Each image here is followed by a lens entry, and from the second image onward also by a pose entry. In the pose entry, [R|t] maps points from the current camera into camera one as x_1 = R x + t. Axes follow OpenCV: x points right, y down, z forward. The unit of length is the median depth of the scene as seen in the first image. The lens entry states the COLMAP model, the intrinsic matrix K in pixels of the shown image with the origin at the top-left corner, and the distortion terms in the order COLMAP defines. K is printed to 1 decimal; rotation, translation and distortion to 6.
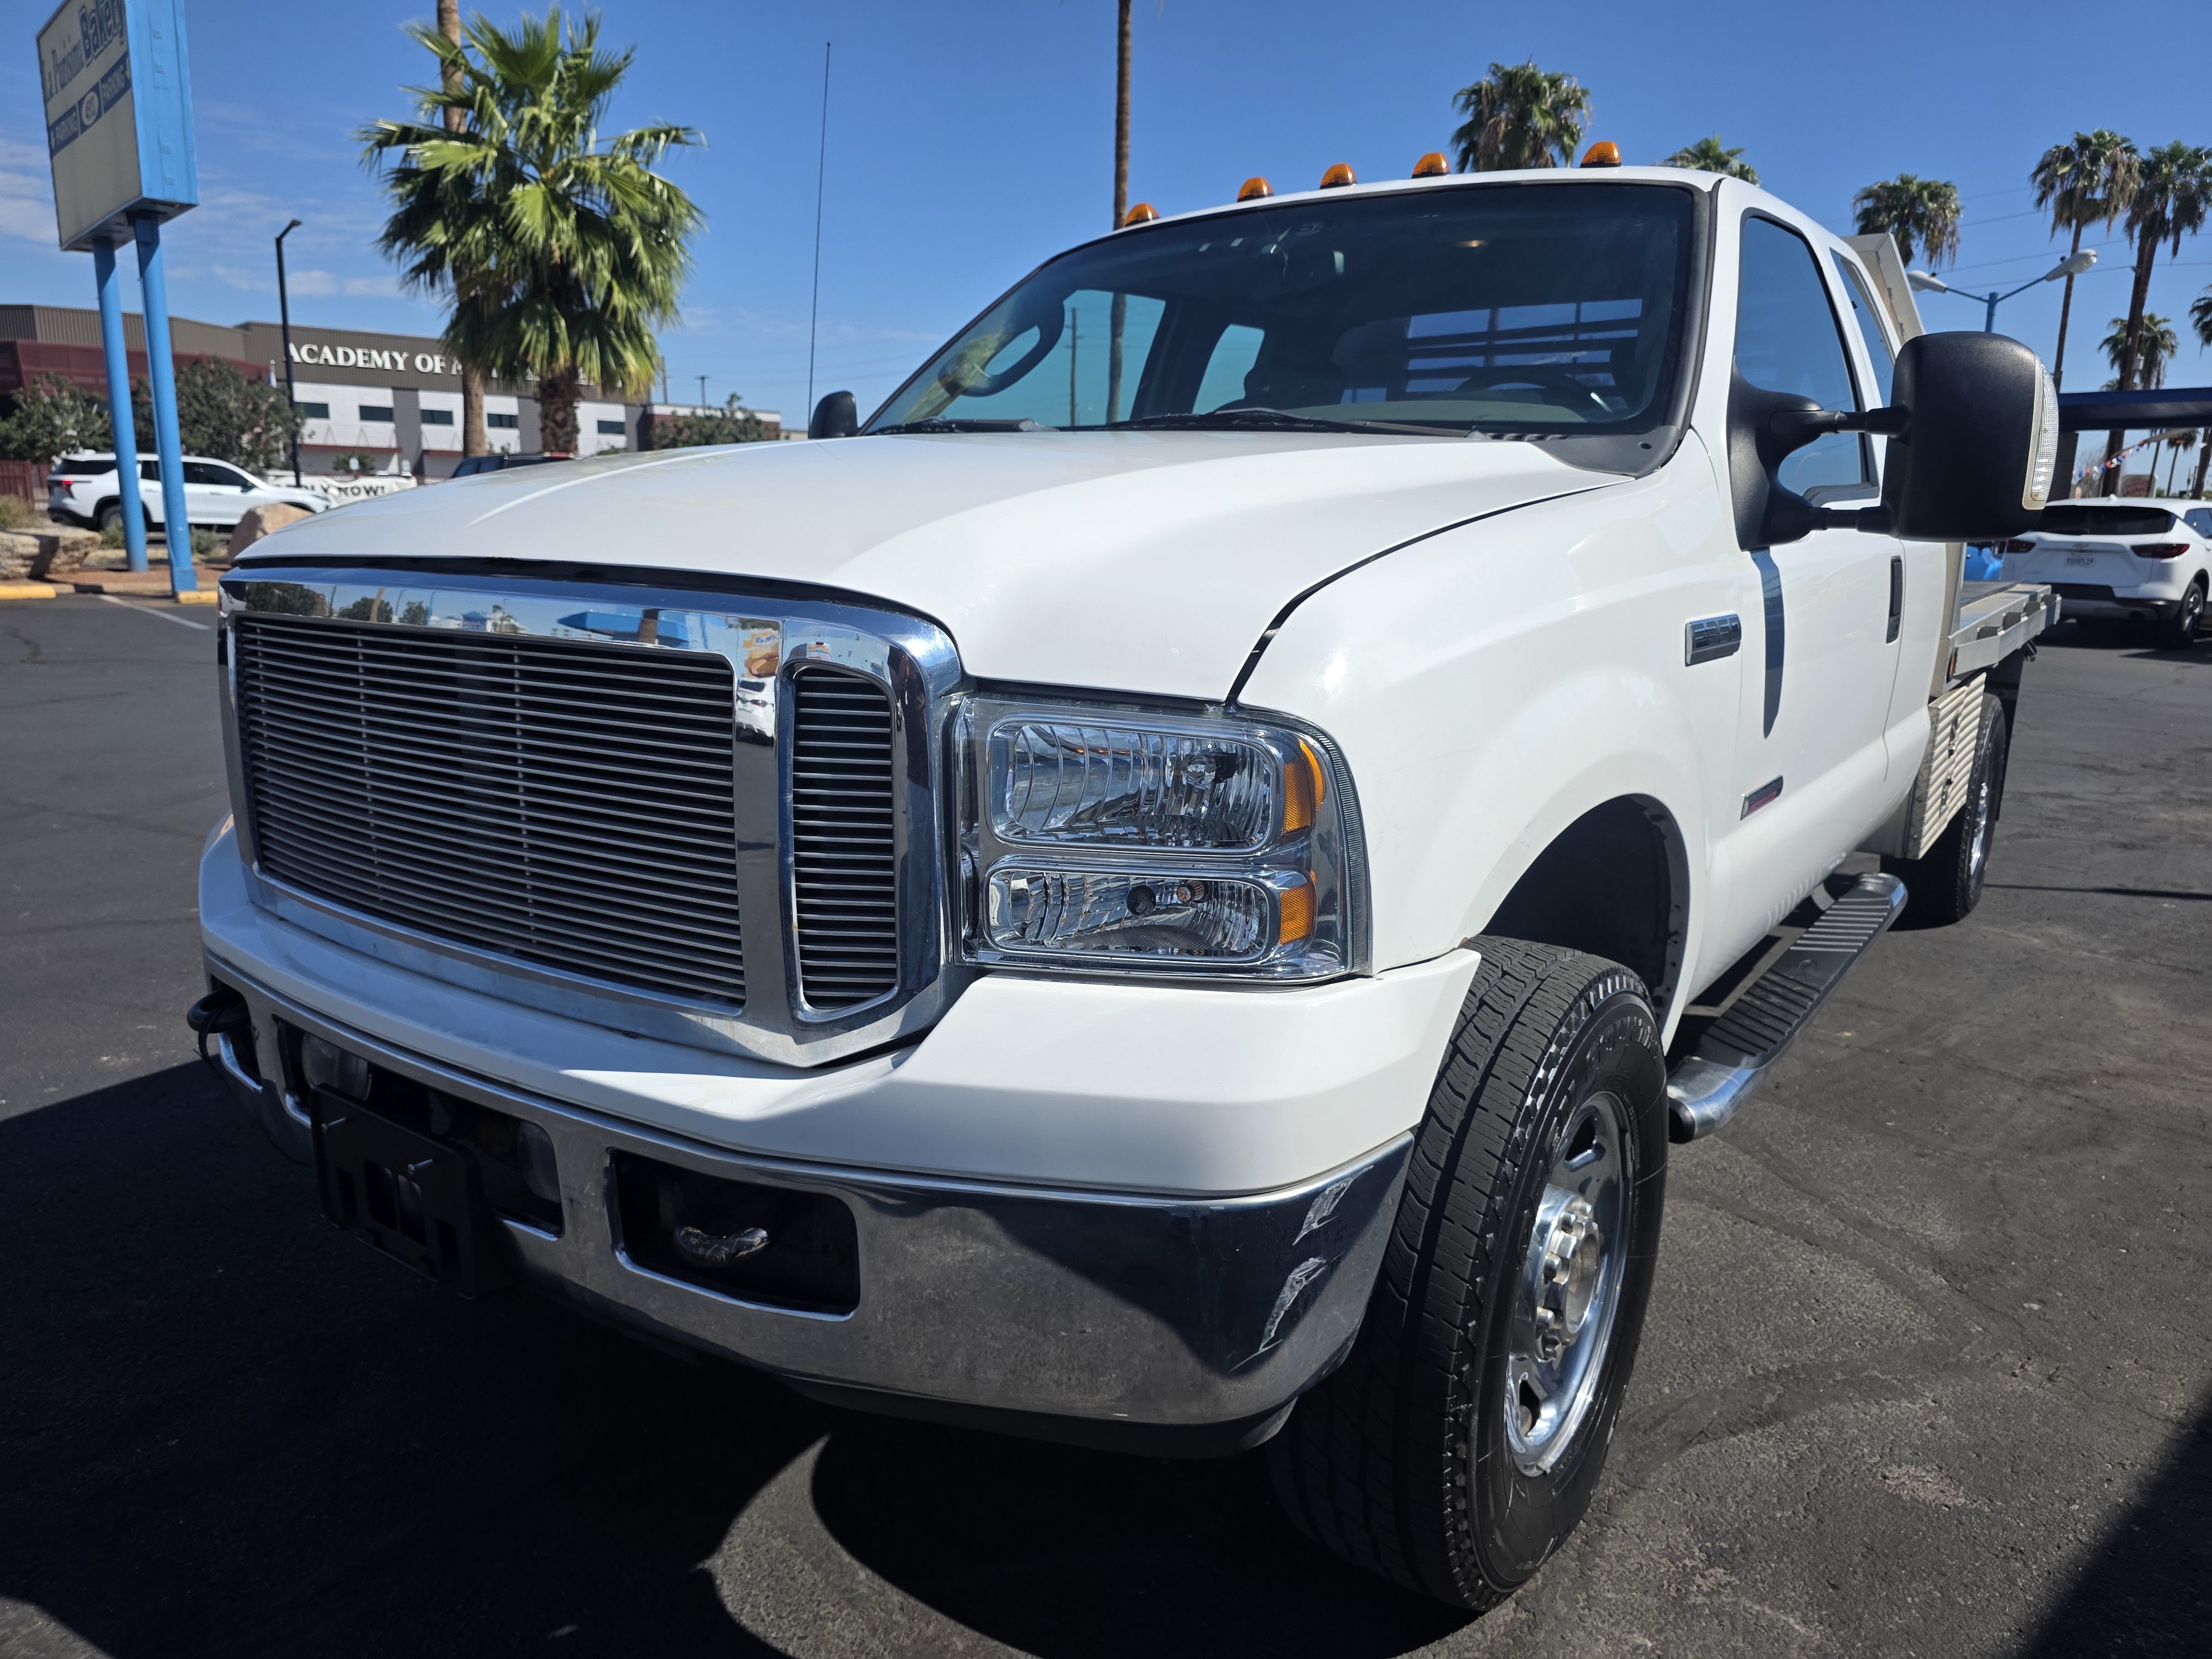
lens RADIAL K [[1487.9, 0, 1091.3], [0, 1487.9, 834.9], [0, 0, 1]] dist [0.035781, -0.022009]
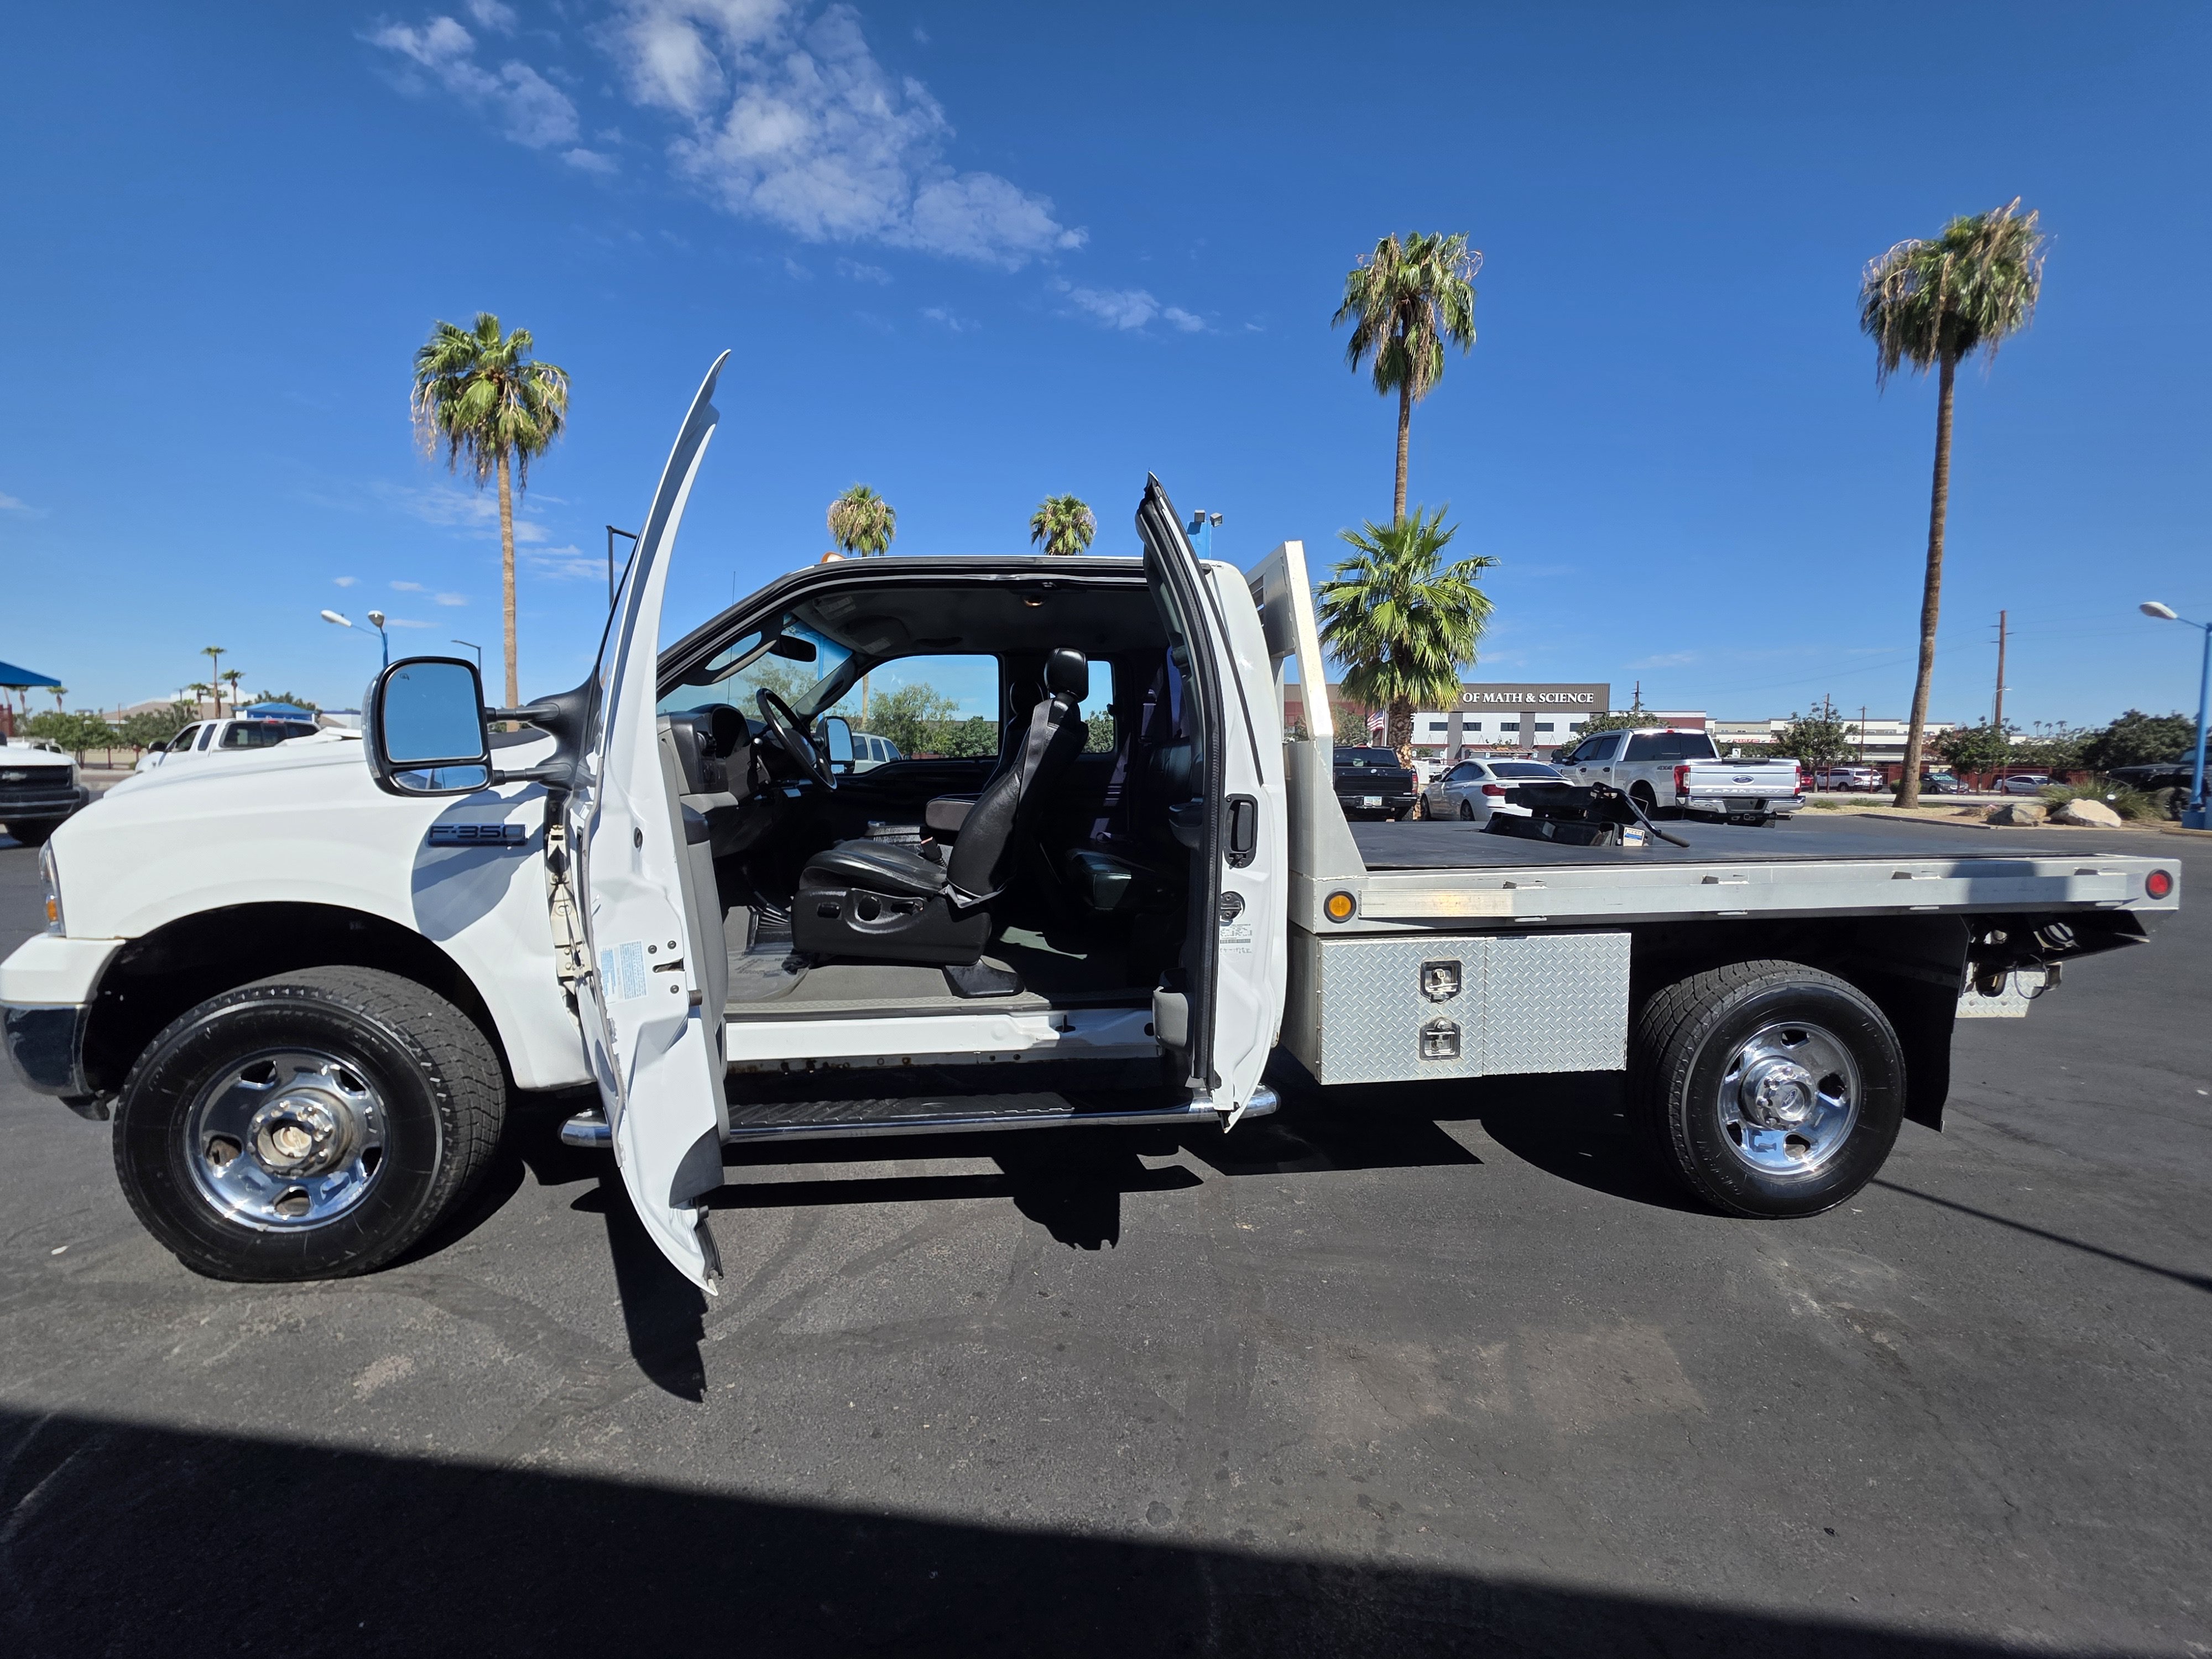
lens RADIAL K [[881.1, 0, 1108.9], [0, 881.1, 823.1], [0, 0, 1]] dist [-0.001481, 0.001405]
pose [[0.674123, 0.034081, -0.737832, 0.166090], [-0.153076, 0.983693, -0.094422, -0.015054], [0.722583, 0.176596, 0.668347, 0.080963]]
